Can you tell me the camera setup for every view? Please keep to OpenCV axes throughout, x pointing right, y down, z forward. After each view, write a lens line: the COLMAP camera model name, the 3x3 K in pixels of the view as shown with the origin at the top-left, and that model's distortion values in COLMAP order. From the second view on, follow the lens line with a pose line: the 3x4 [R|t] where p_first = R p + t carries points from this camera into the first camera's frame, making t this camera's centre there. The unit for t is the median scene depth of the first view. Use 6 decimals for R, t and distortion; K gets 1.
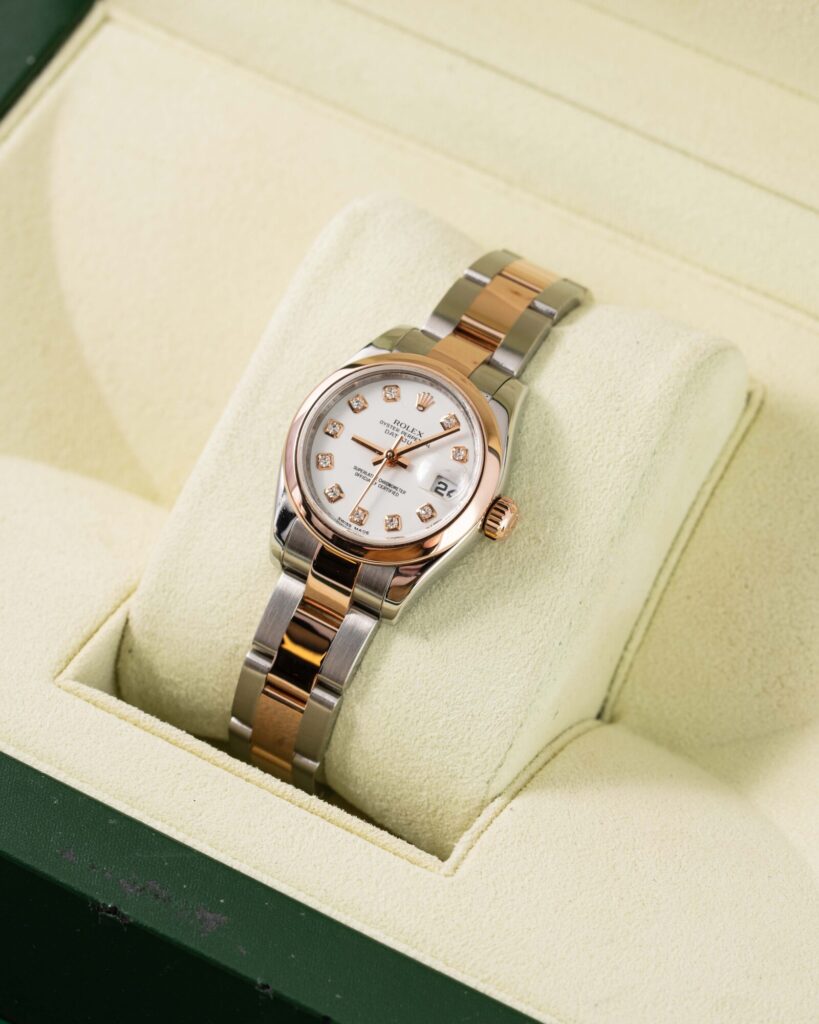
lens RADIAL K [[4473.4, 0, 409.5], [0, 4473.4, 512.0], [0, 0, 1]] dist [-0.230694, -2.488468]
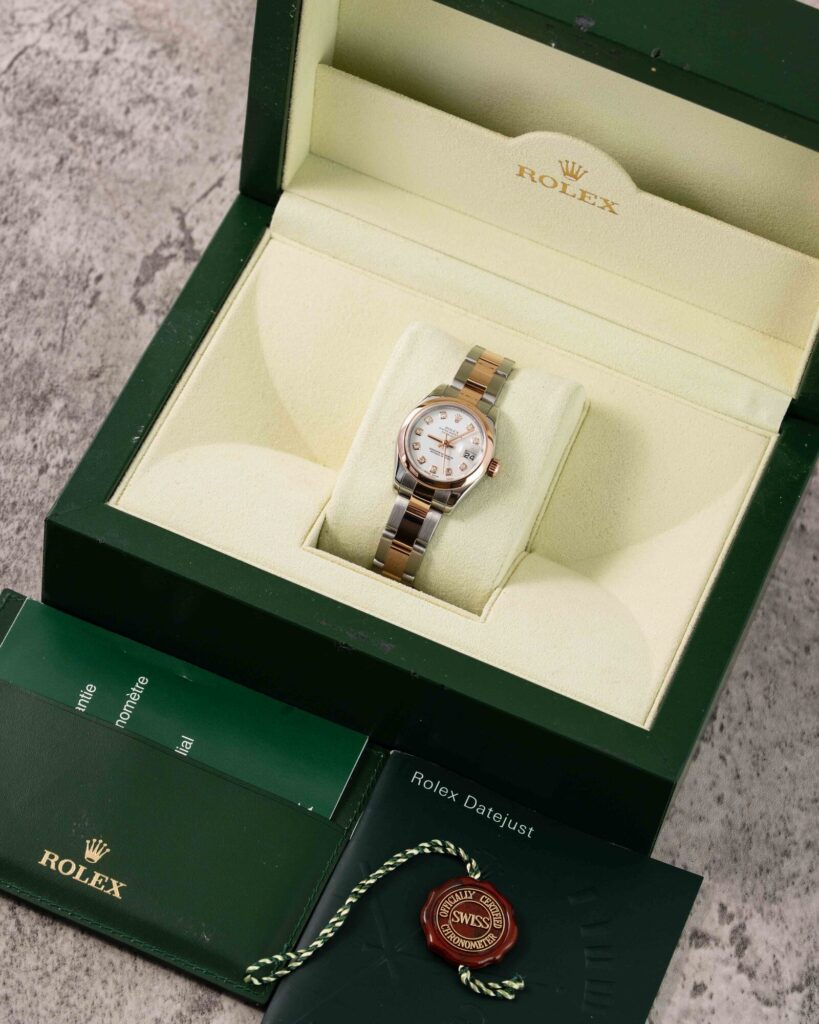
lens RADIAL K [[3992.5, 0, 409.5], [0, 3992.5, 512.0], [0, 0, 1]] dist [-0.089375, -0.216517]
pose [[0.987007, -0.048629, 0.153143, -0.337365], [0.041014, 0.997778, 0.052501, -0.085231], [-0.155356, -0.045538, 0.986808, -1.024908]]
